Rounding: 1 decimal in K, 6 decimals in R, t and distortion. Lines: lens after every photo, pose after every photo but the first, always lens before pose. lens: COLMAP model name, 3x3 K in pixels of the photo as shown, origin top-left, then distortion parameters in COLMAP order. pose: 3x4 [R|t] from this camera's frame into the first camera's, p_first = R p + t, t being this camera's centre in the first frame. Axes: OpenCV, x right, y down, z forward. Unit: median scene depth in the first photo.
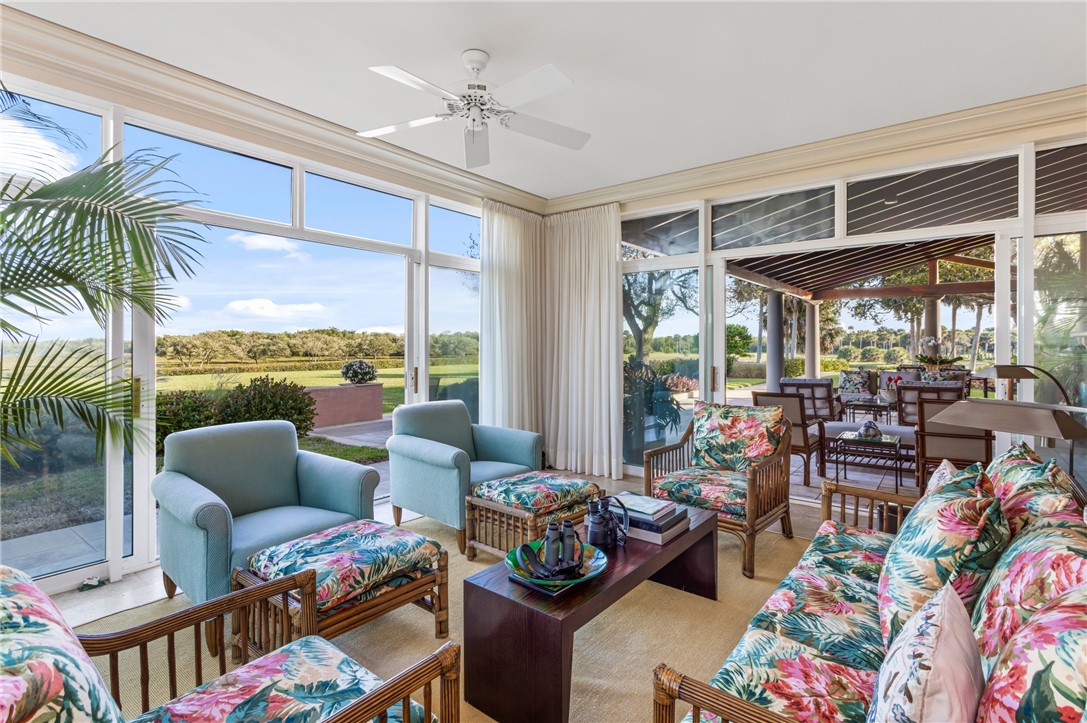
lens RADIAL K [[519.2, 0, 537.7], [0, 519.2, 350.8], [0, 0, 1]] dist [0.004701, 0.000770]
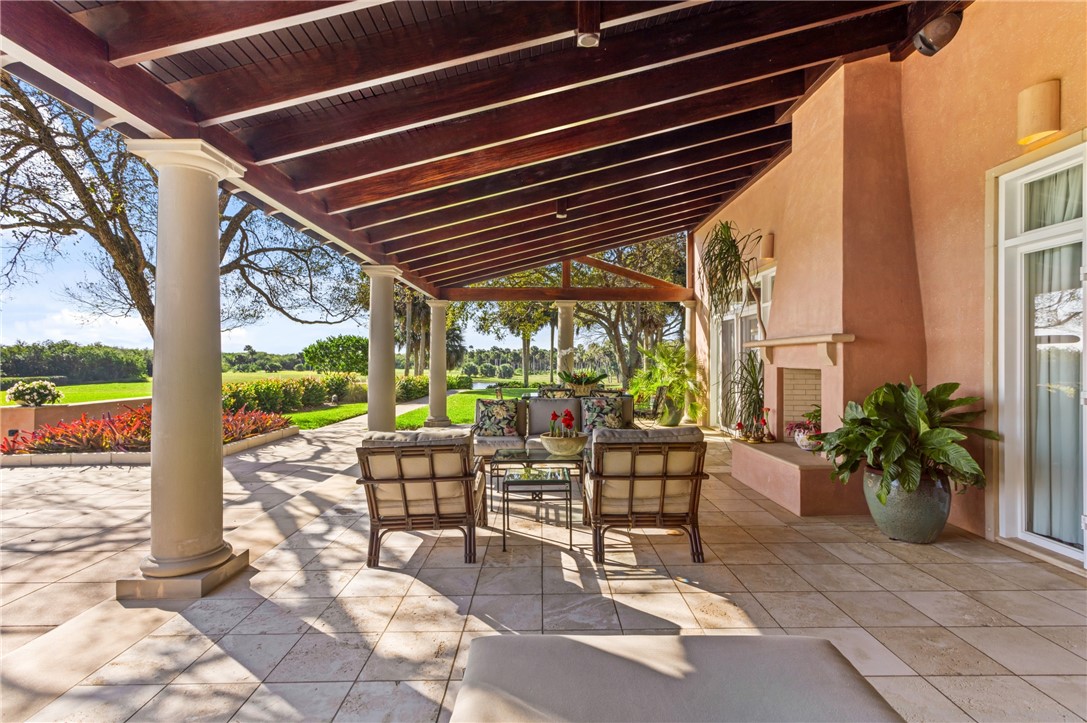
lens RADIAL K [[519.2, 0, 543.9], [0, 519.2, 362.1], [0, 0, 1]] dist [0.004701, 0.000770]
pose [[0.776094, -0.003313, 0.630609, 0.263021], [0.010422, 0.999917, -0.007573, -0.001113], [-0.630531, 0.012450, 0.776064, 0.483441]]
